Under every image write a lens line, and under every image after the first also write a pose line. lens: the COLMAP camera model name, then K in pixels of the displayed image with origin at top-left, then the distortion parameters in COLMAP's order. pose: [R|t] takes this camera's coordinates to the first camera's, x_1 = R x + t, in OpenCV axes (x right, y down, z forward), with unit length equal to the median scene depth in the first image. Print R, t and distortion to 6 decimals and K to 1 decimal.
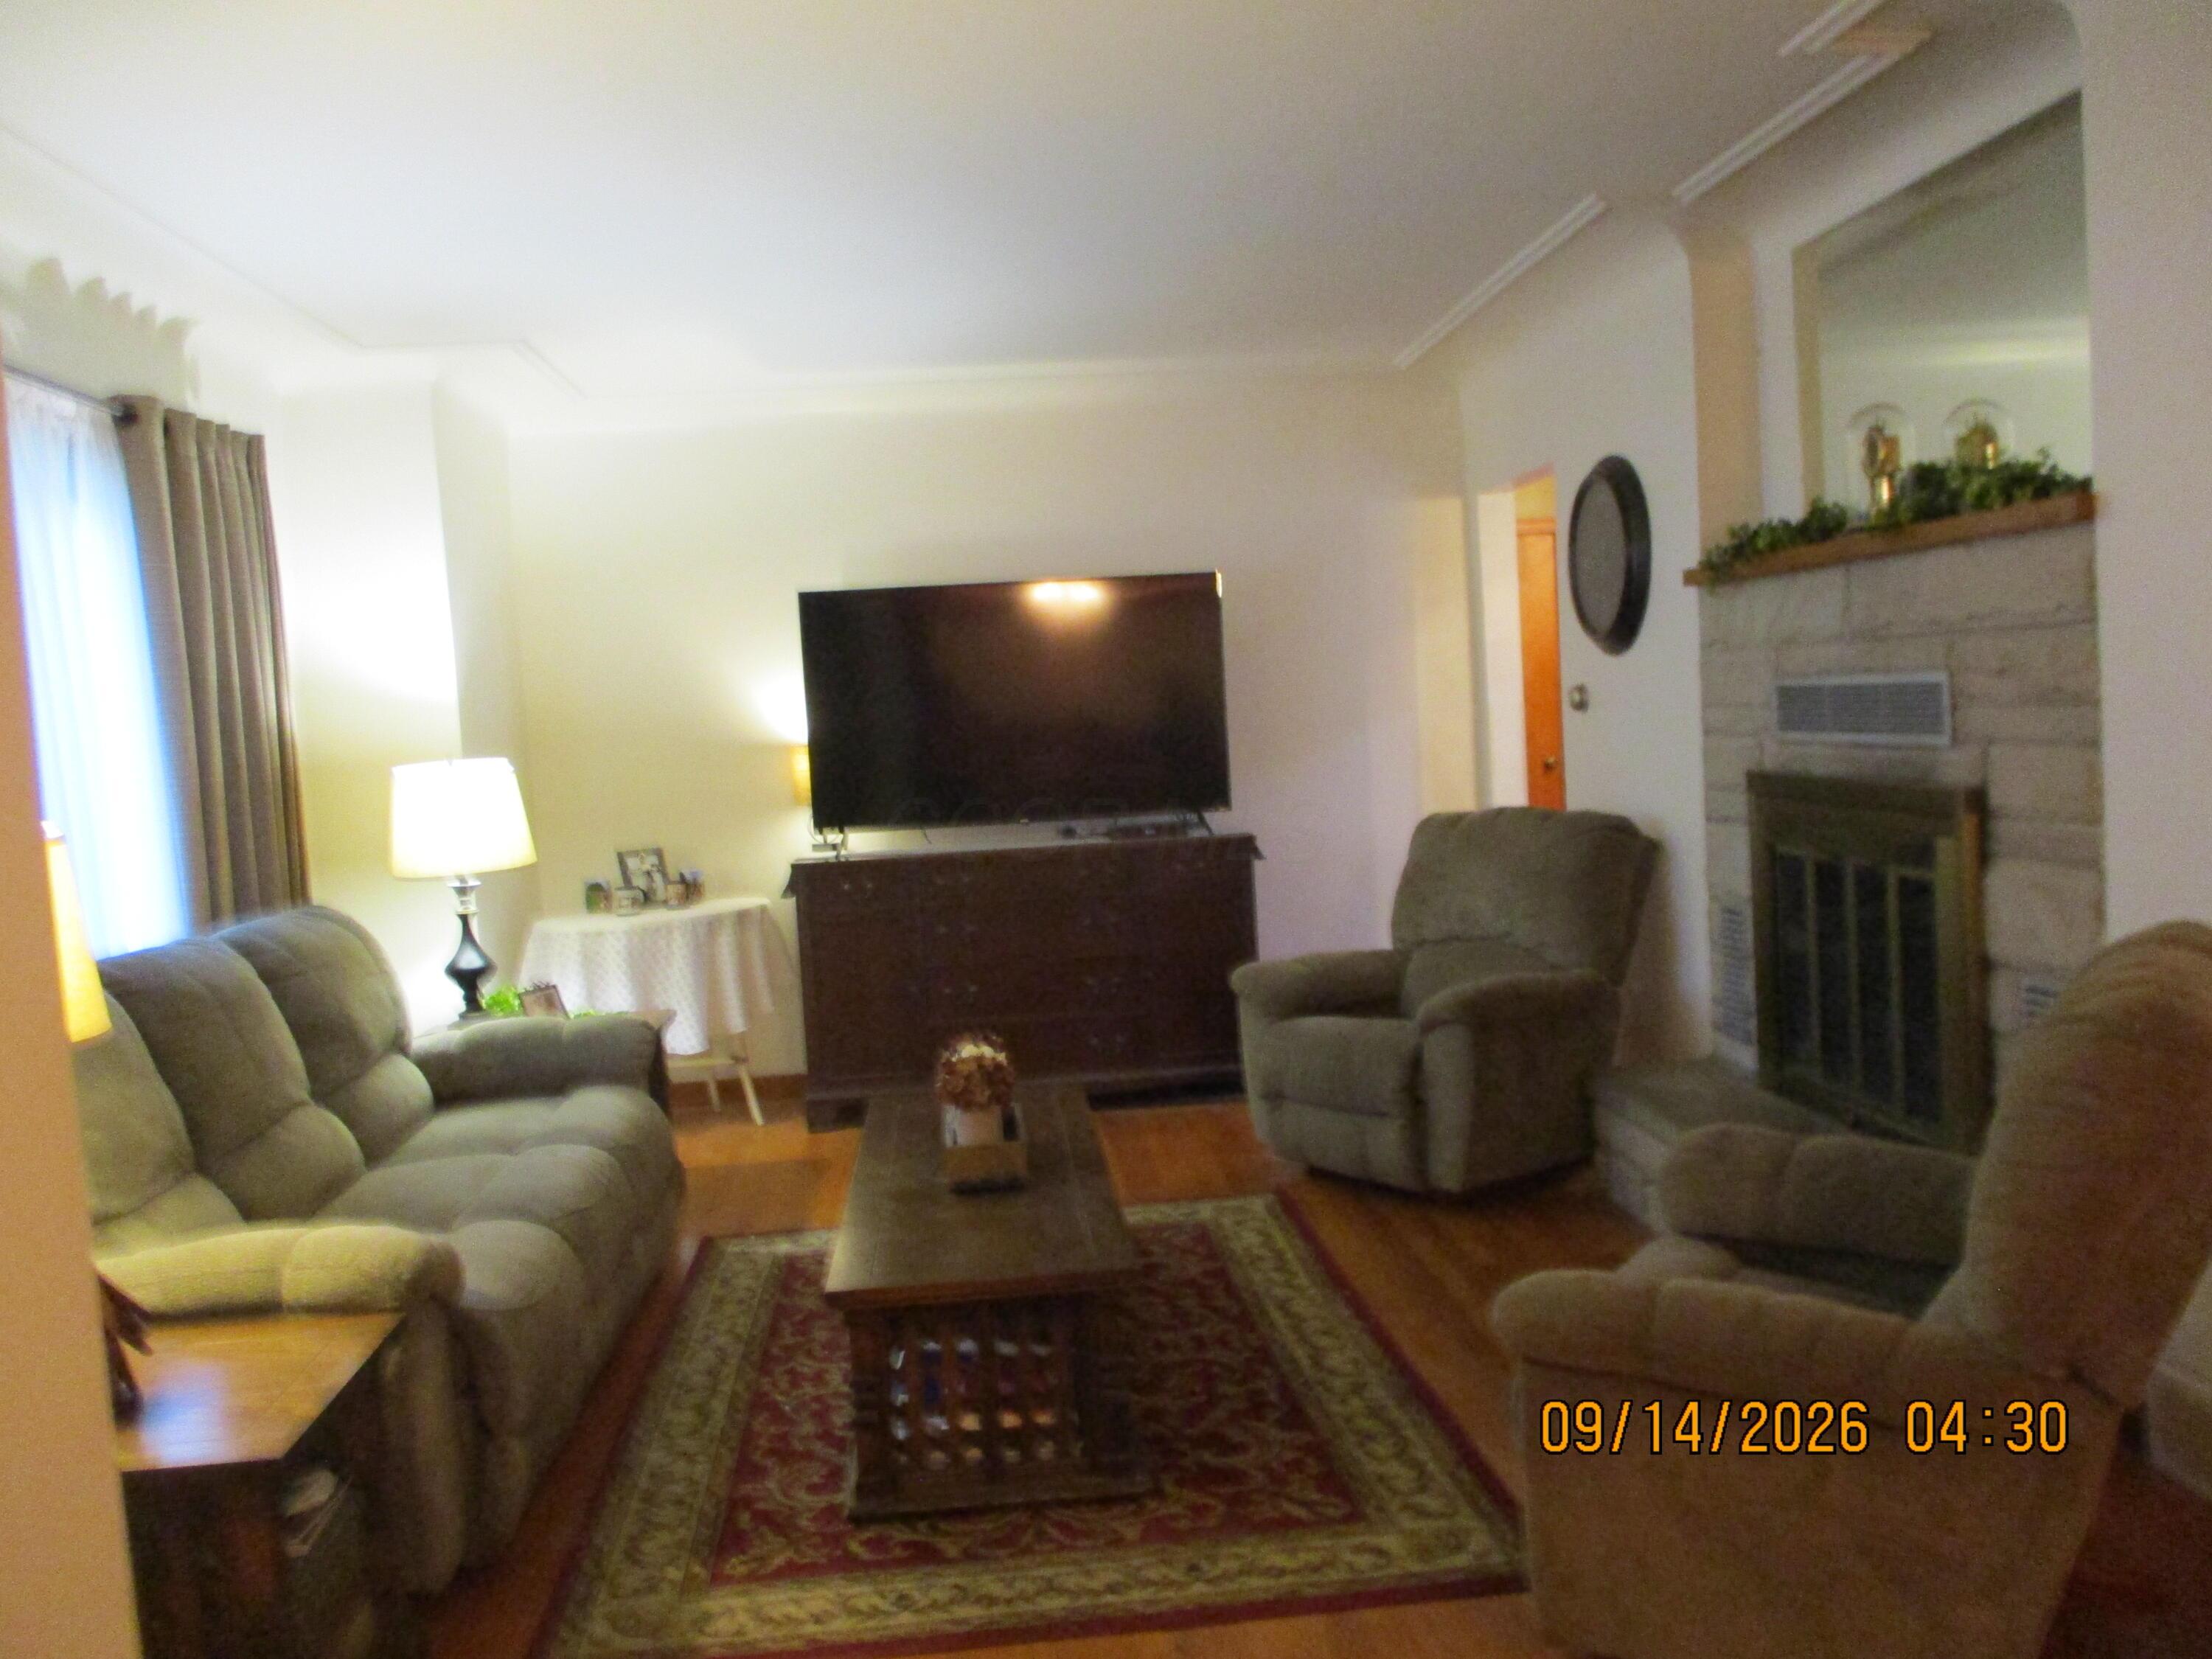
lens RADIAL K [[1852.9, 0, 1106.0], [0, 1852.9, 829.5], [0, 0, 1]] dist [-0.008533, -0.107763]
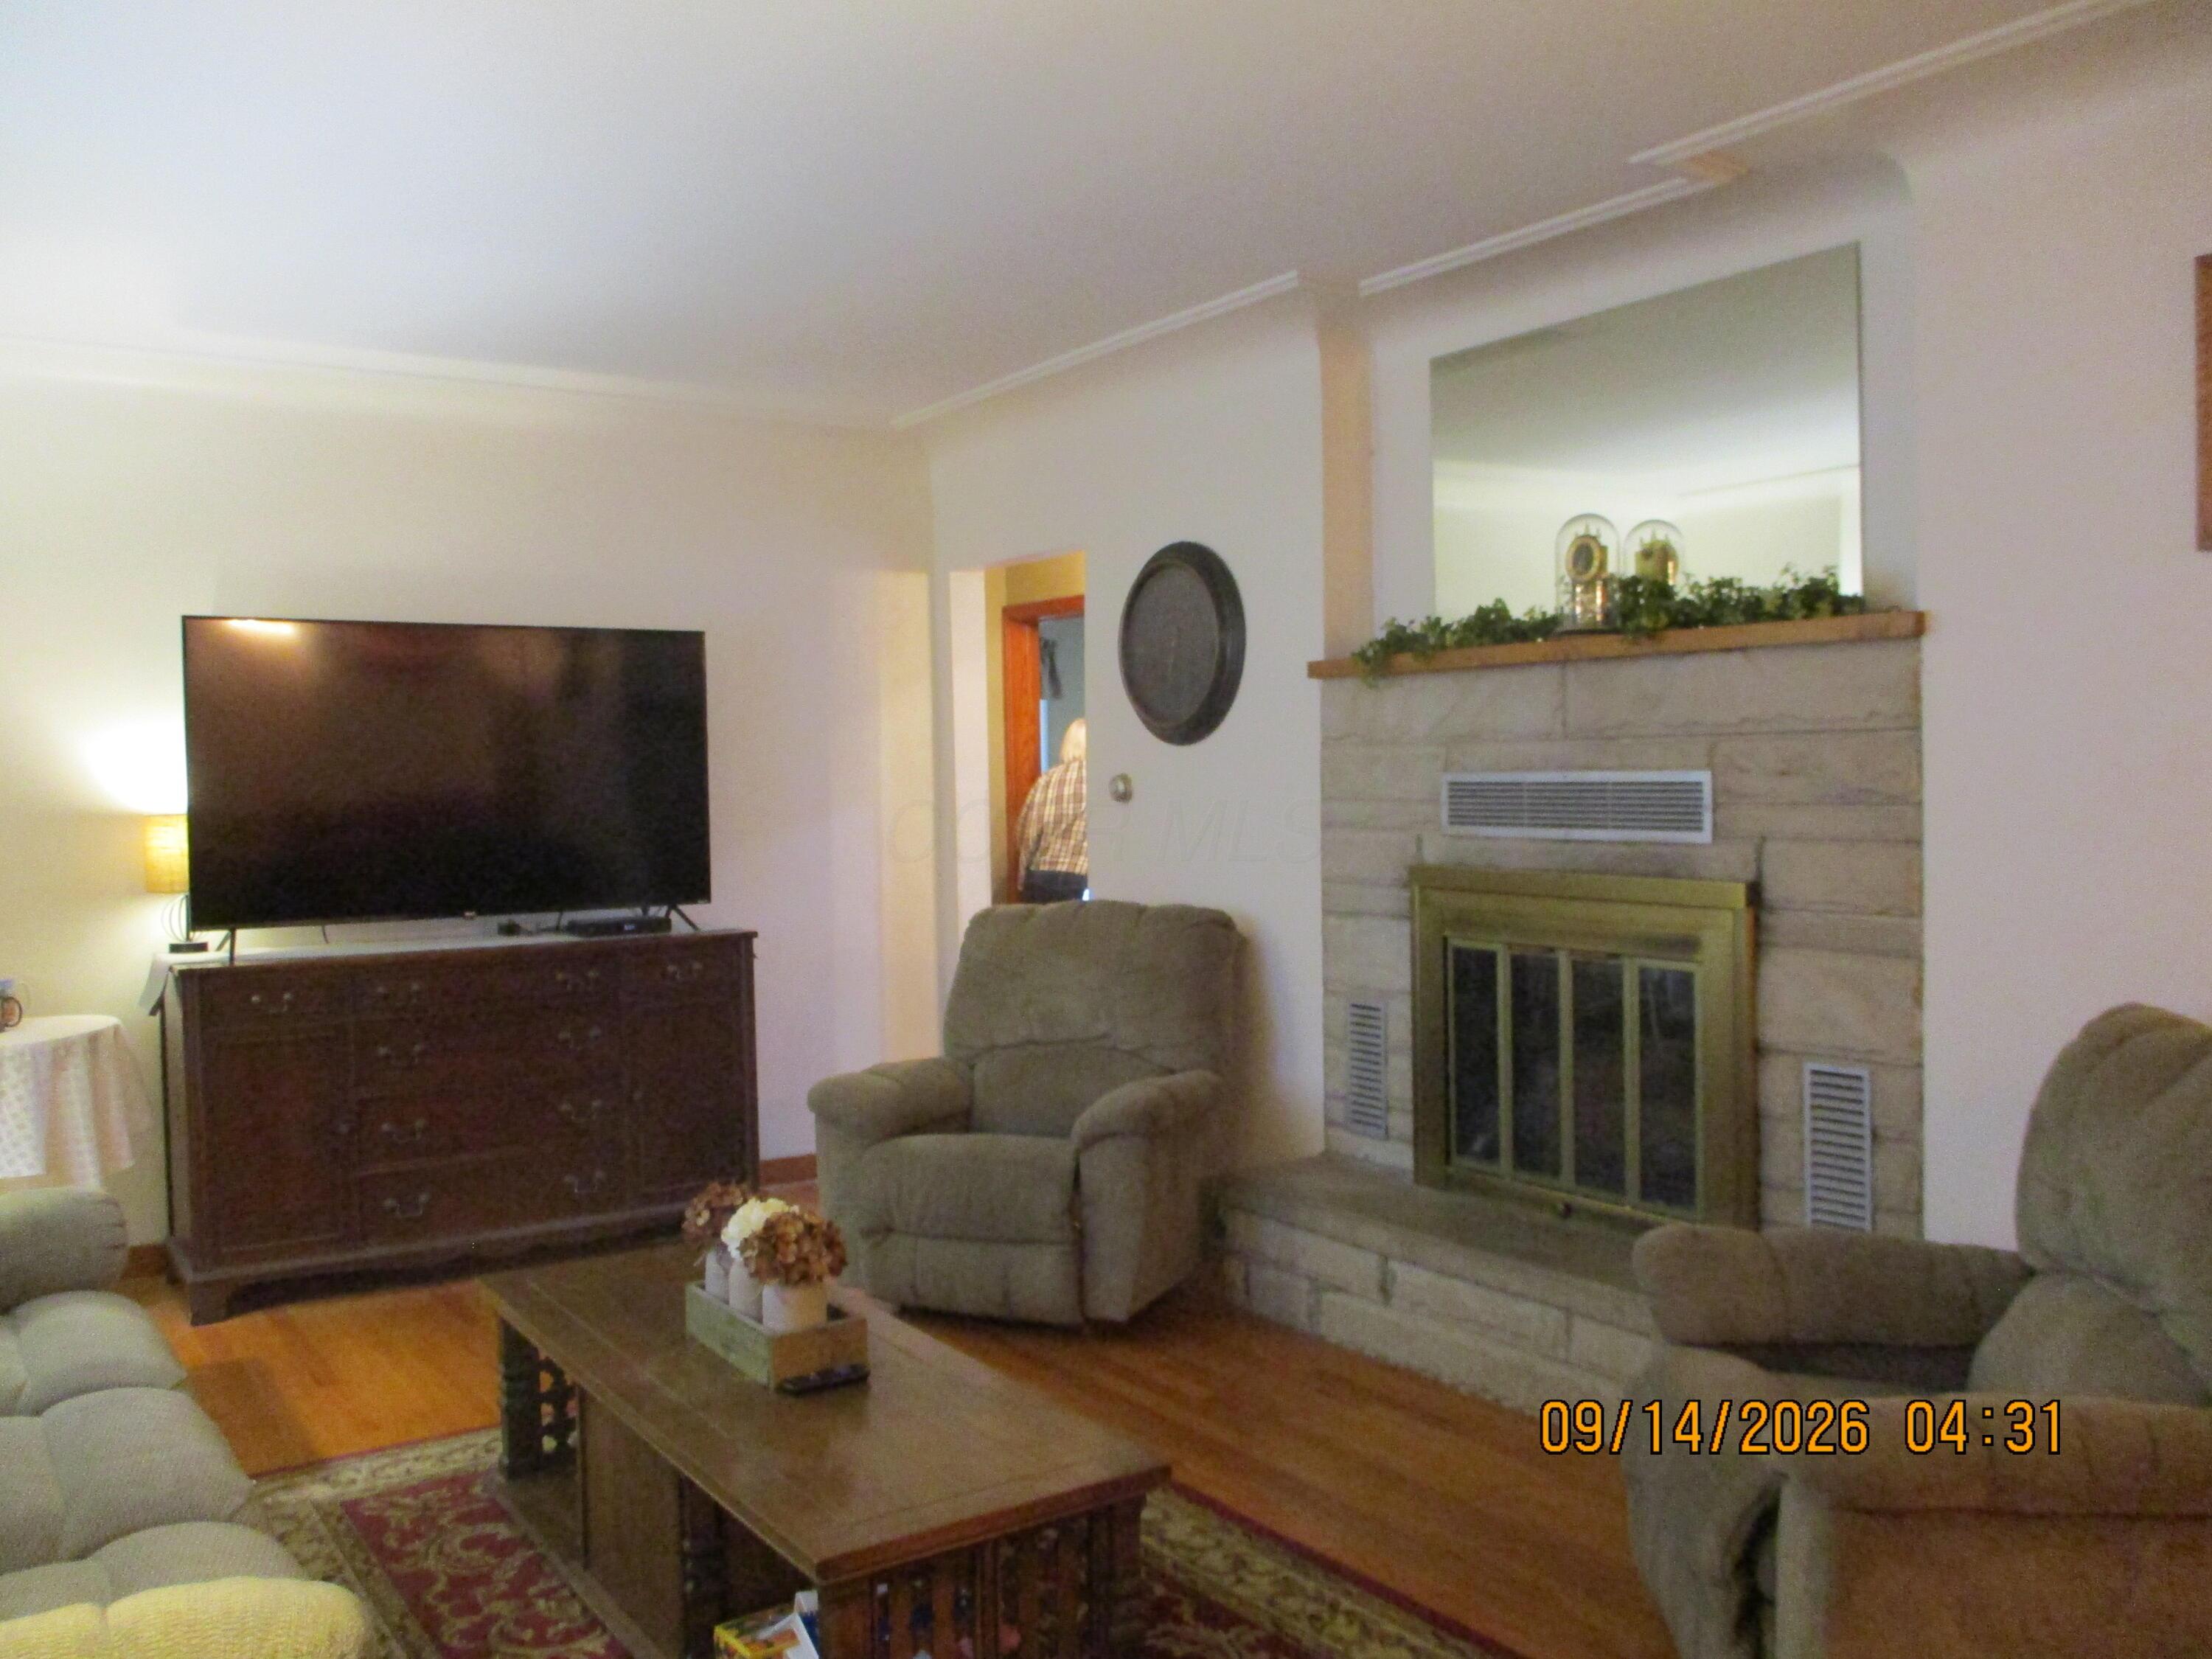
lens RADIAL K [[1852.9, 0, 1106.0], [0, 1852.9, 829.5], [0, 0, 1]] dist [-0.008533, -0.107763]
pose [[0.865195, 0.022945, 0.500910, -0.304438], [0.002812, 0.998715, -0.050604, -0.000515], [-0.501427, 0.045191, 0.864019, 0.218608]]
